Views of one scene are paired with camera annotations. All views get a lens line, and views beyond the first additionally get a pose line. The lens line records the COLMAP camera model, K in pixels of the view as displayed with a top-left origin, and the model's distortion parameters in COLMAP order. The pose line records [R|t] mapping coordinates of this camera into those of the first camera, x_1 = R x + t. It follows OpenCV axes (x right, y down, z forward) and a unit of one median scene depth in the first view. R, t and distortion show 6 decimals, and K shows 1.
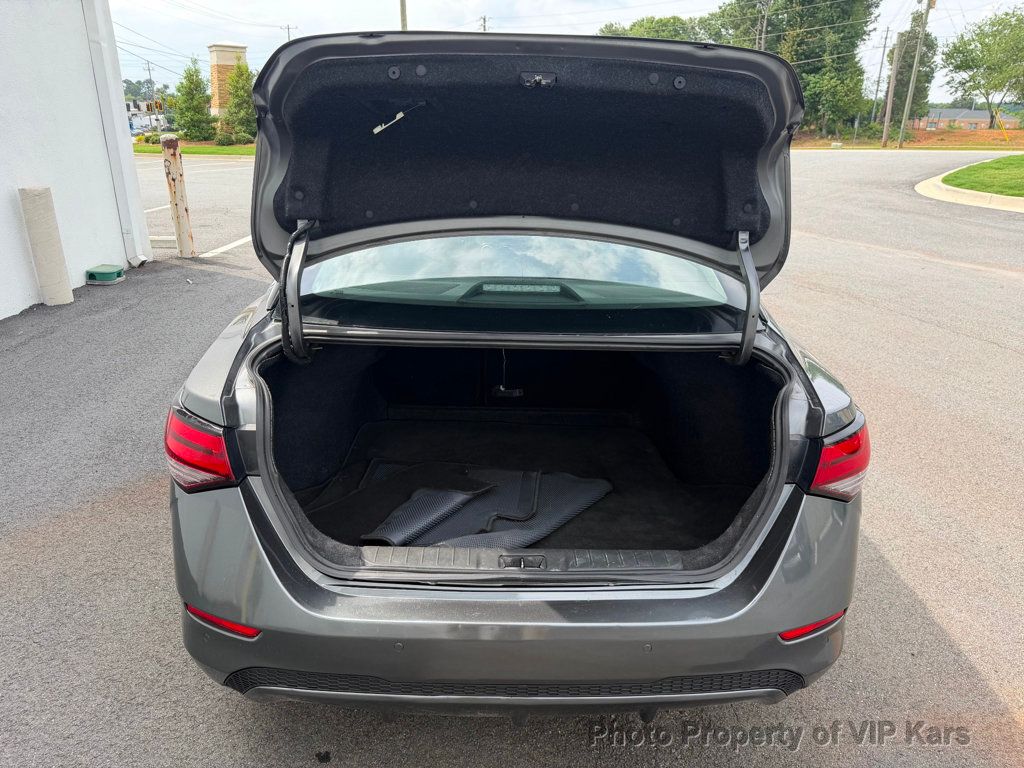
lens RADIAL K [[742.6, 0, 512.4], [0, 742.6, 391.7], [0, 0, 1]] dist [0.010531, -0.016351]
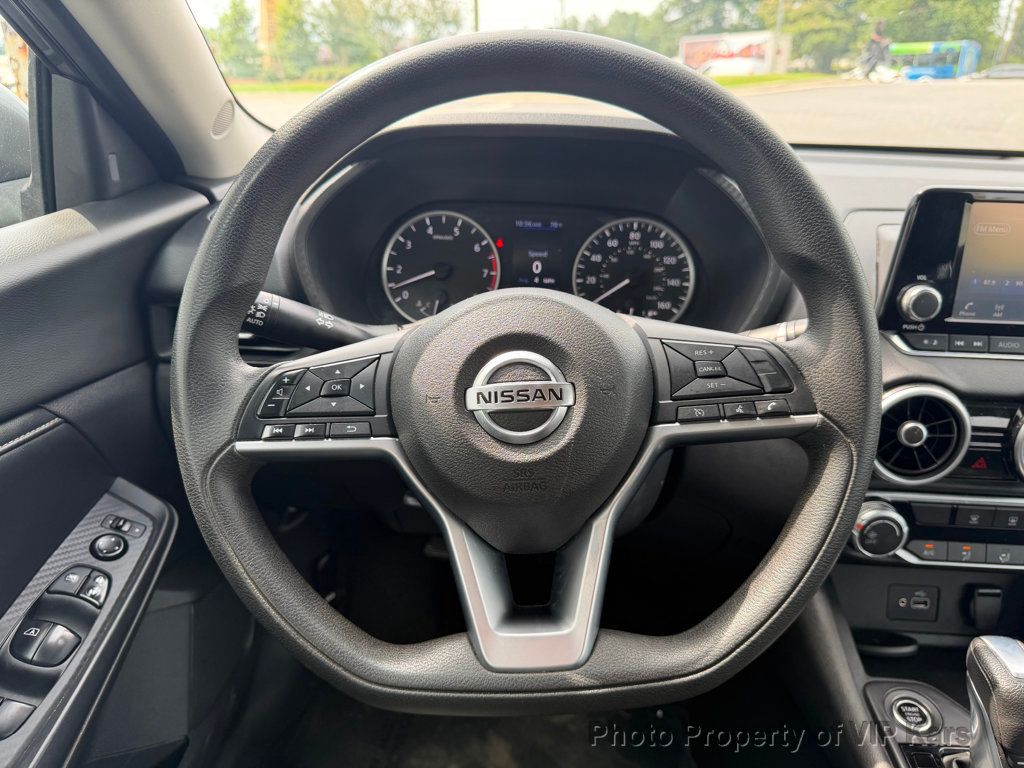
lens RADIAL K [[742.6, 0, 510.8], [0, 742.6, 382.1], [0, 0, 1]] dist [0.010531, -0.016351]
pose [[0.995675, 0.028067, -0.088565, -0.013738], [-0.023398, 0.998303, 0.053323, -0.029309], [0.089911, -0.051020, 0.994642, 0.124728]]
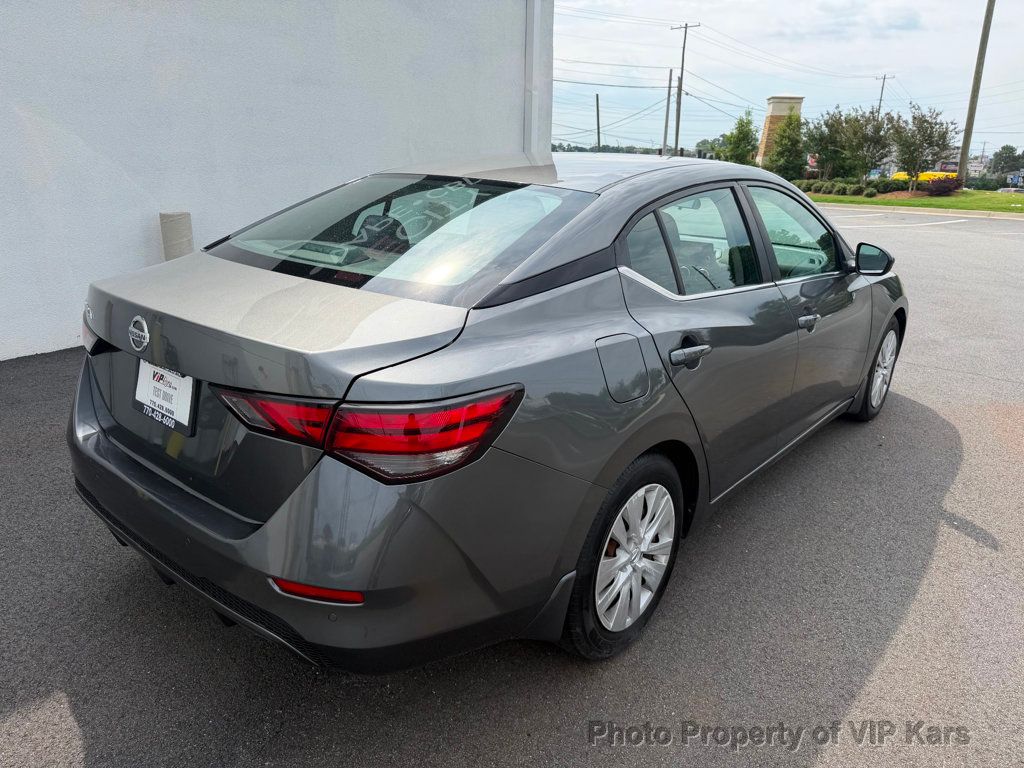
lens RADIAL K [[742.6, 0, 505.9], [0, 742.6, 381.3], [0, 0, 1]] dist [0.010531, -0.016351]
pose [[0.745694, 0.191863, -0.638067, 0.066891], [-0.239508, 0.970820, 0.012013, -0.001382], [0.621753, 0.143864, 0.769887, 0.020366]]
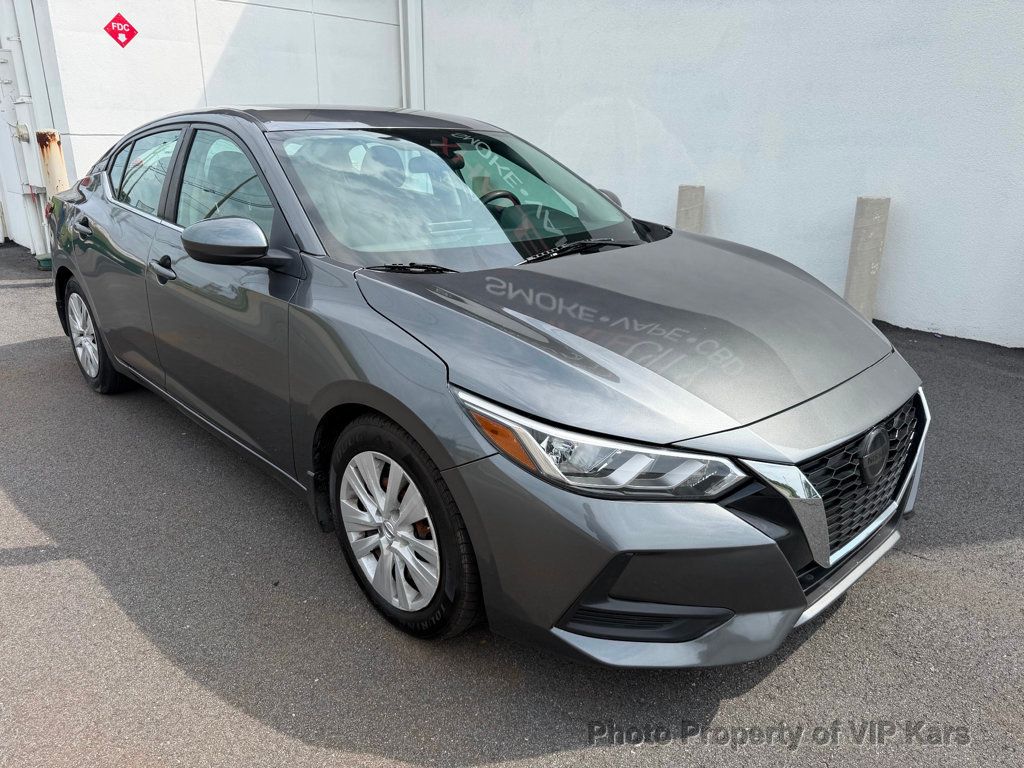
lens RADIAL K [[742.6, 0, 515.5], [0, 742.6, 389.1], [0, 0, 1]] dist [0.010531, -0.016351]
pose [[-0.749902, 0.191221, -0.633310, 0.060497], [-0.243749, 0.810098, 0.533223, -0.067455], [0.615007, 0.554234, -0.560885, 0.212653]]
